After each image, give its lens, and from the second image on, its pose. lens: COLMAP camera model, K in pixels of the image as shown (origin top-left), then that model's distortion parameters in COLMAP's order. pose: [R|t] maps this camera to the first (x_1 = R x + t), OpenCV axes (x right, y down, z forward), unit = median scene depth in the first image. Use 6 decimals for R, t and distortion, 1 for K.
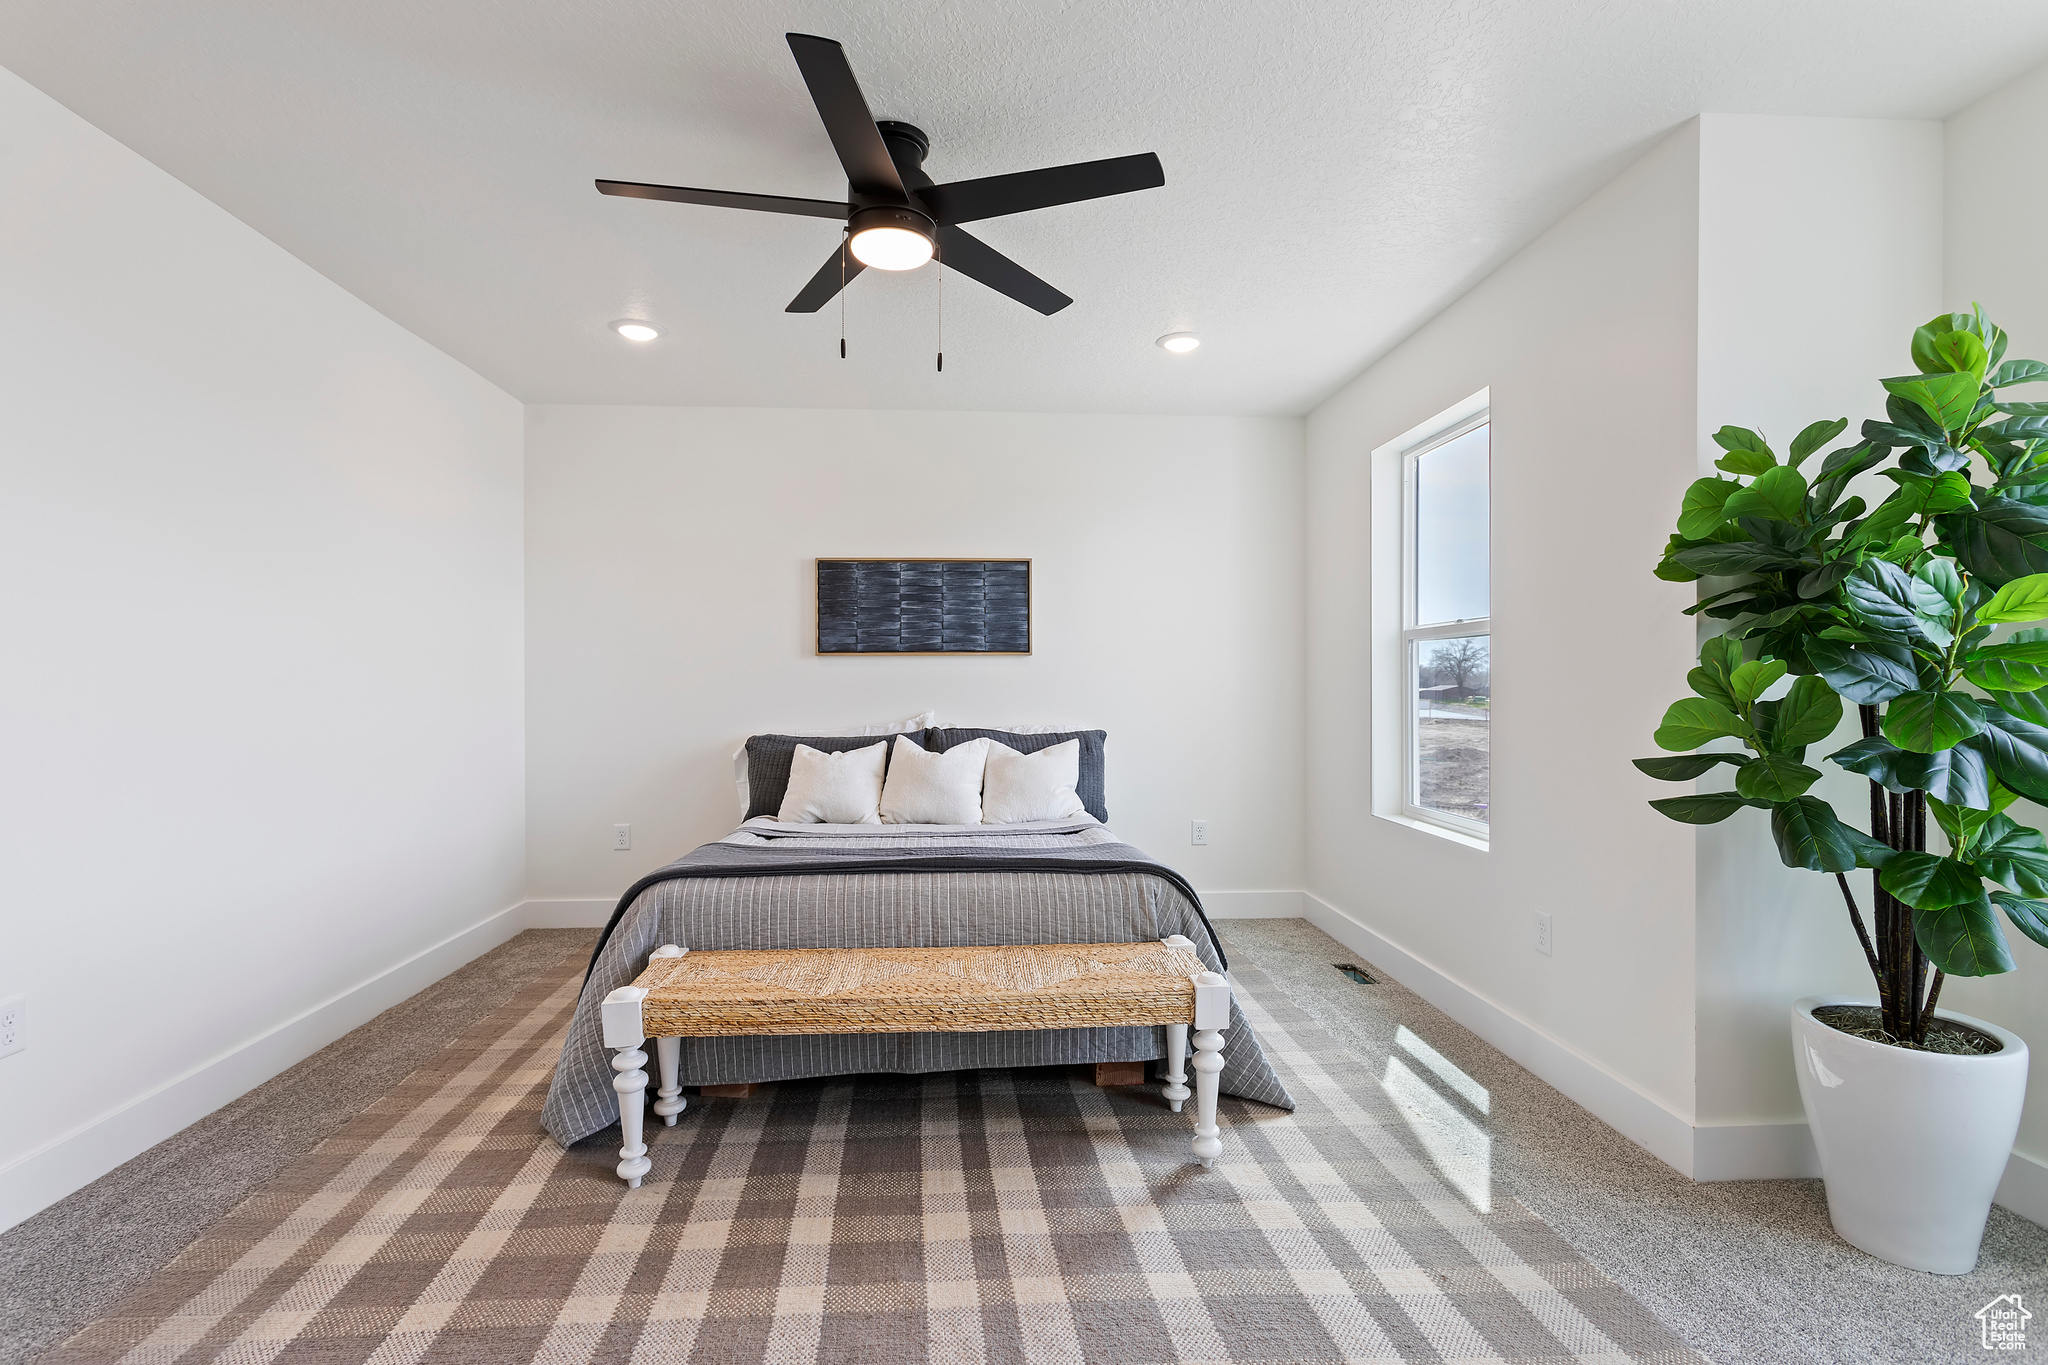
lens RADIAL K [[982.5, 0, 1015.3], [0, 982.5, 688.0], [0, 0, 1]] dist [0.001361, 0.002245]
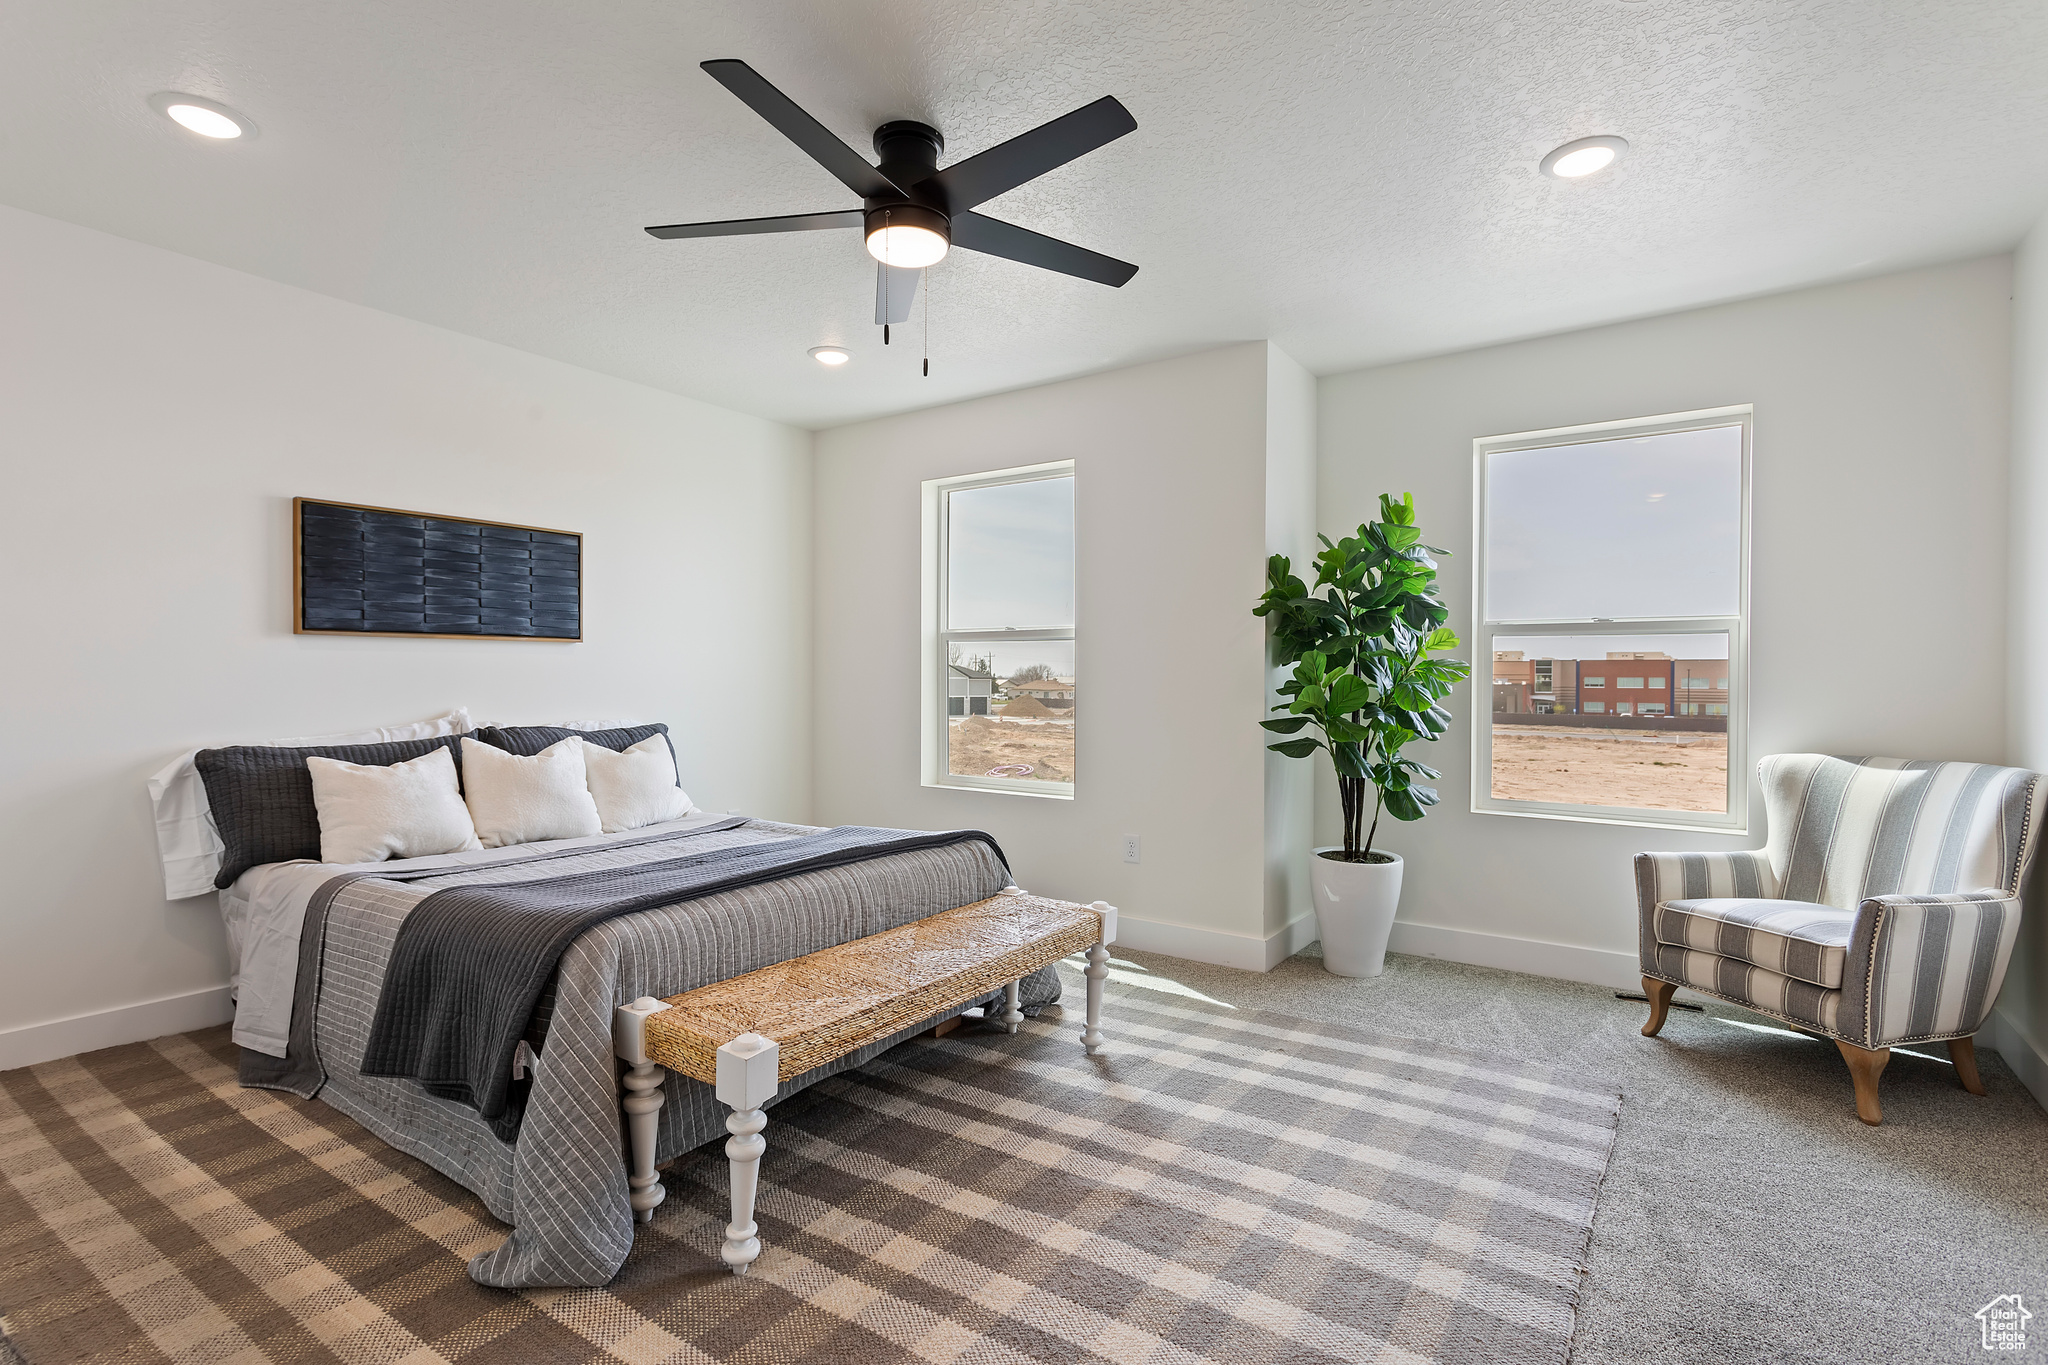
lens RADIAL K [[982.5, 0, 1022.7], [0, 982.5, 680.2], [0, 0, 1]] dist [0.001361, 0.002245]
pose [[0.618554, -0.000001, 0.785743, -0.684487], [-0.000503, 1.000000, 0.000397, 0.000358], [-0.785742, -0.000641, 0.618554, 0.221470]]
